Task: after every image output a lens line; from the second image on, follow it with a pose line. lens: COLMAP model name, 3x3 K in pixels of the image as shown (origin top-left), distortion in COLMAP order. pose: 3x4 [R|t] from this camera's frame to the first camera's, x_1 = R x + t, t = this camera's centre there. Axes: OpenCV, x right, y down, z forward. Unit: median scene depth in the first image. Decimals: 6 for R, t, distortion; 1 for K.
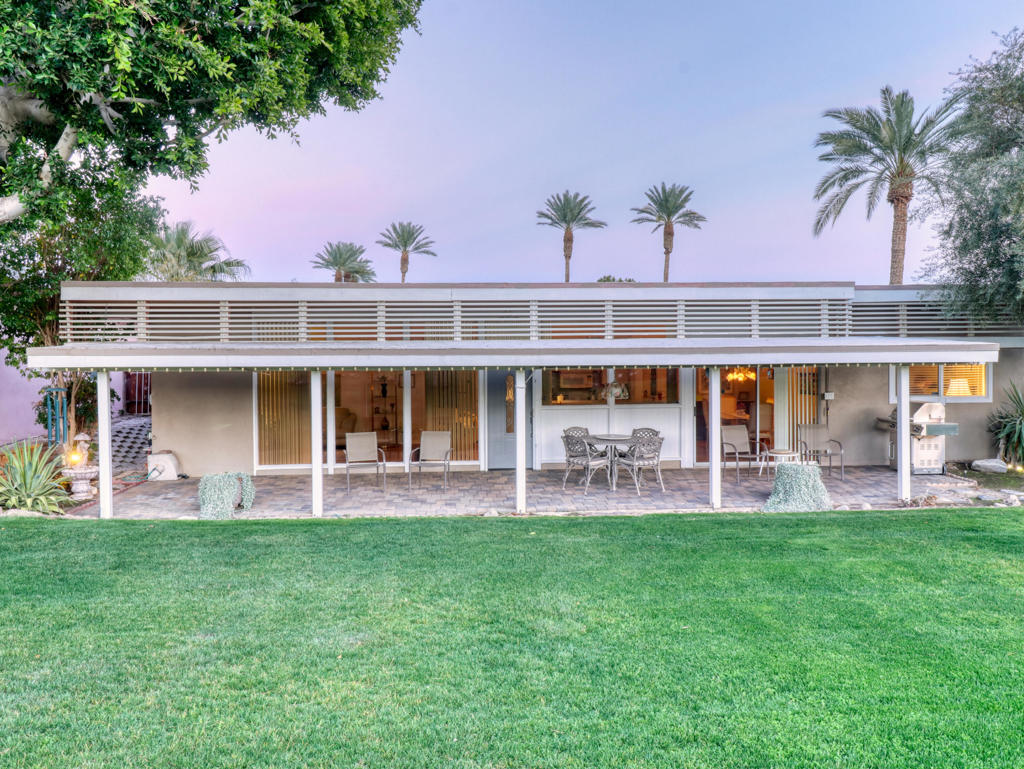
lens RADIAL K [[826.3, 0, 512.0], [0, 826.3, 384.5], [0, 0, 1]] dist [0.007377, 0.003436]
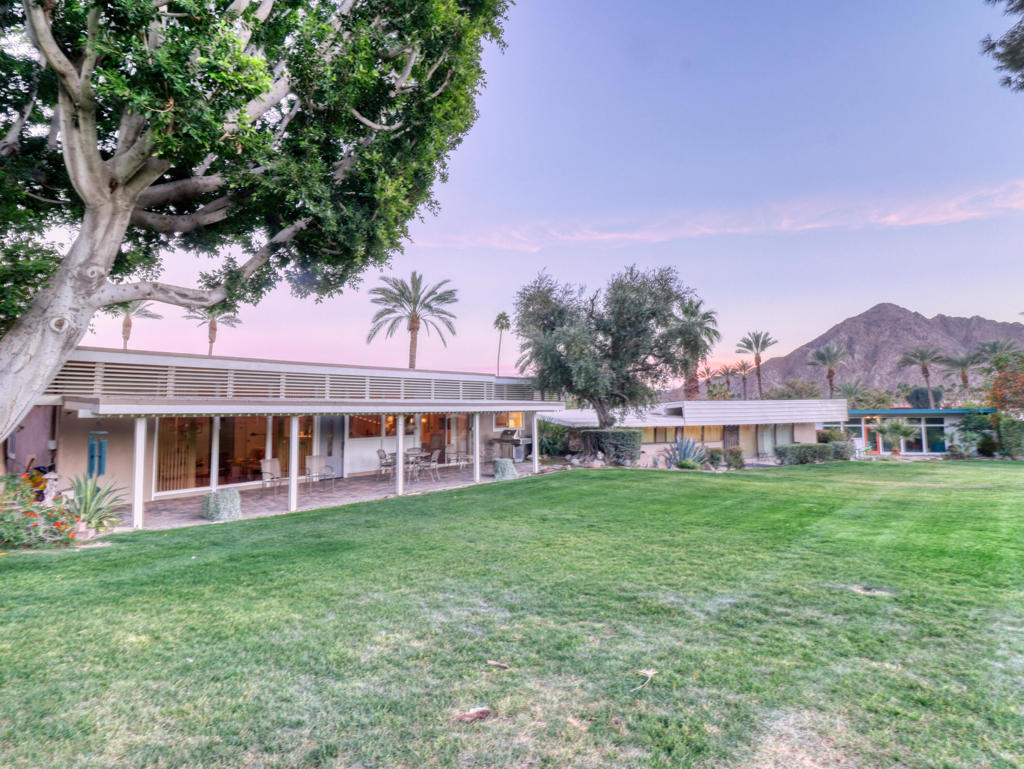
lens RADIAL K [[531.9, 0, 508.5], [0, 531.9, 364.1], [0, 0, 1]] dist [-0.011775, -0.000155]
pose [[0.707499, 0.060675, 0.704105, -0.500754], [0.031395, 0.992626, -0.117083, 0.012229], [-0.706016, 0.104942, 0.700377, 0.003758]]
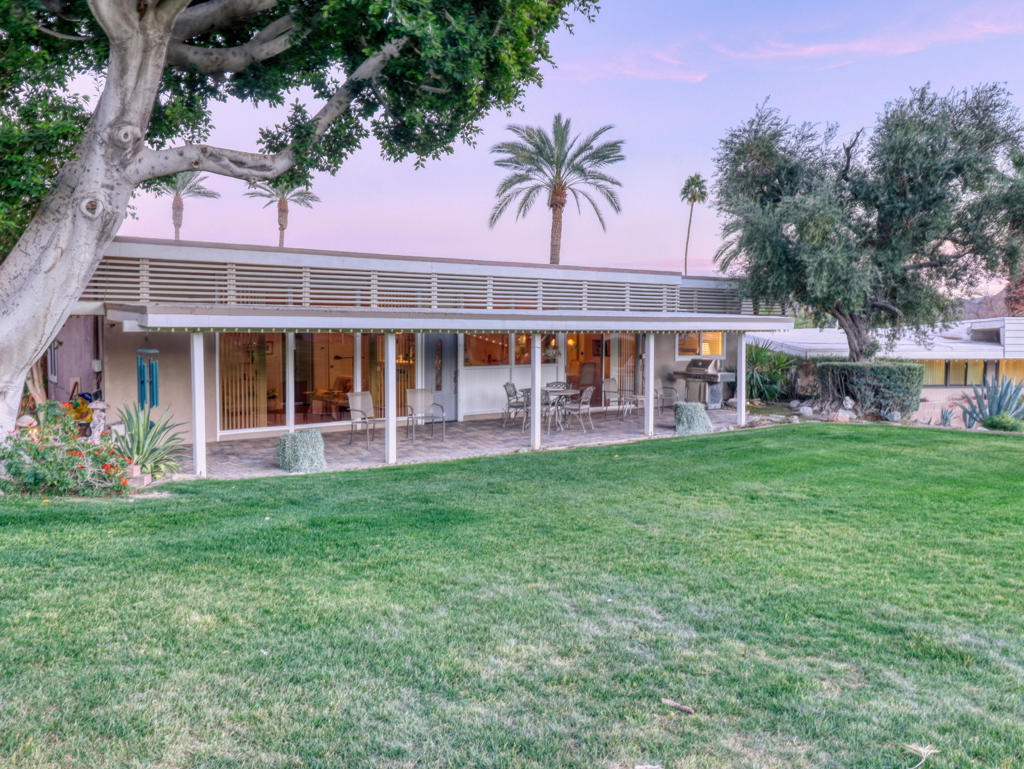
lens RADIAL K [[792.7, 0, 512.0], [0, 792.7, 384.5], [0, 0, 1]] dist [-0.002040, -0.002959]
pose [[0.850799, -0.027598, 0.524766, -0.494303], [0.010214, 0.999300, 0.035995, 0.011794], [-0.525392, -0.025264, 0.850485, 0.012624]]
